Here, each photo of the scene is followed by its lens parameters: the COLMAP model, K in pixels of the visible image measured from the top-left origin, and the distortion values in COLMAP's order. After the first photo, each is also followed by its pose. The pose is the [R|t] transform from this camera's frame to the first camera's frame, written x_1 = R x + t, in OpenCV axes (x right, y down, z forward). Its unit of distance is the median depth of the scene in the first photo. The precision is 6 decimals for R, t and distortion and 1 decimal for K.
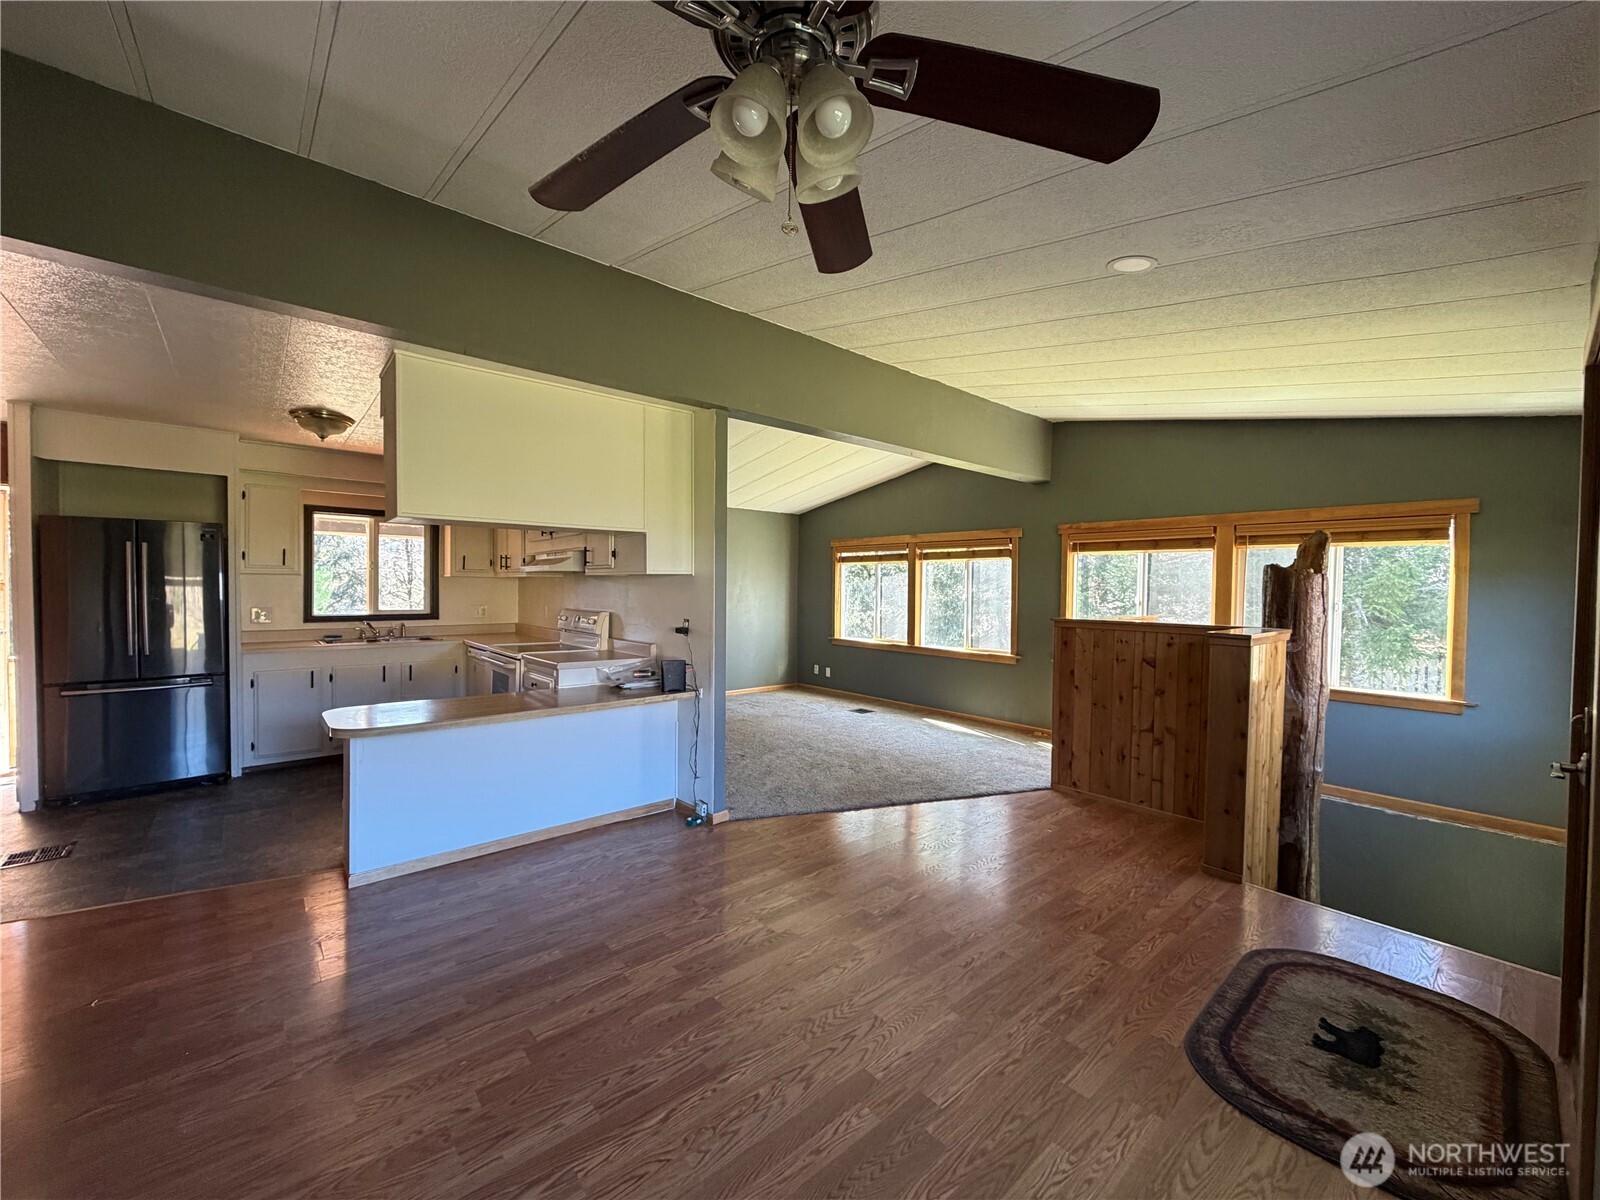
lens RADIAL K [[633.5, 0, 794.8], [0, 633.5, 598.9], [0, 0, 1]] dist [-0.001295, -0.000124]
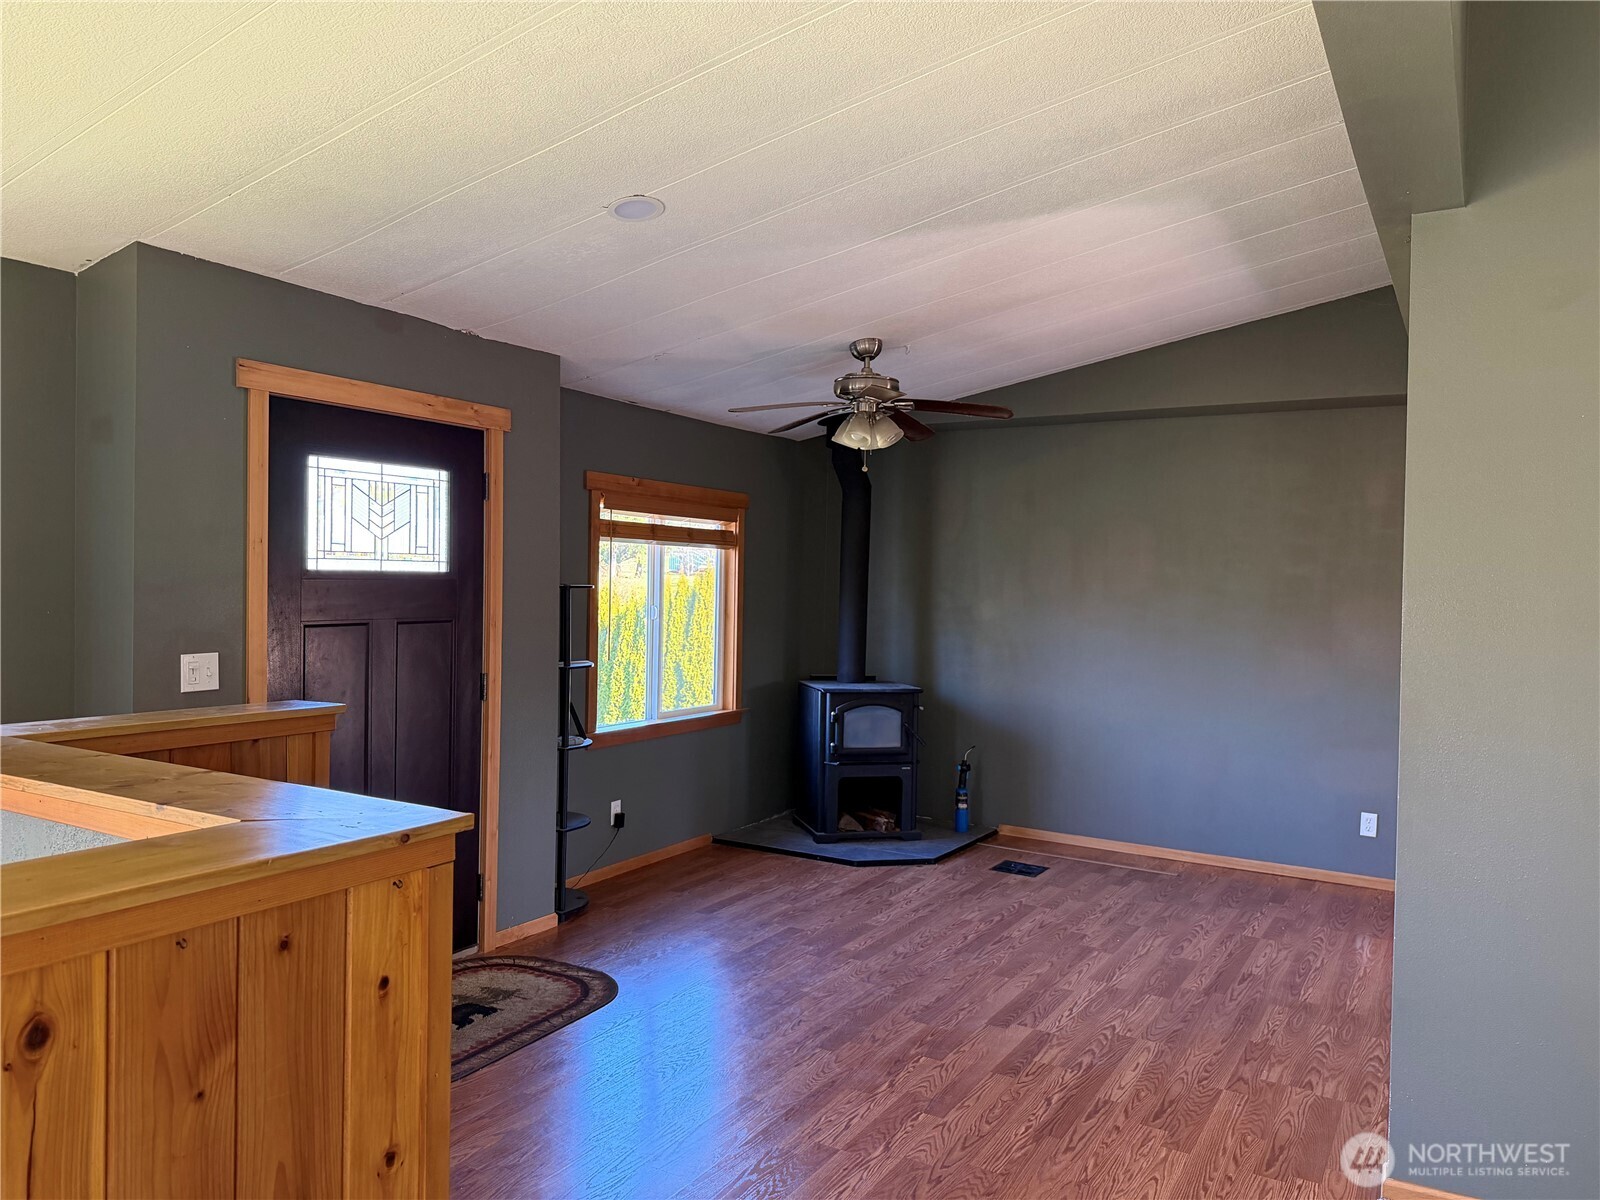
lens RADIAL K [[1132.8, 0, 800.0], [0, 1132.8, 600.0], [0, 0, 1]] dist [0.004417, -0.004438]
pose [[-0.949207, -0.025938, -0.313580, 0.643666], [-0.037959, 0.998758, 0.032286, -0.069124], [0.312353, 0.042549, -0.949013, 2.033853]]
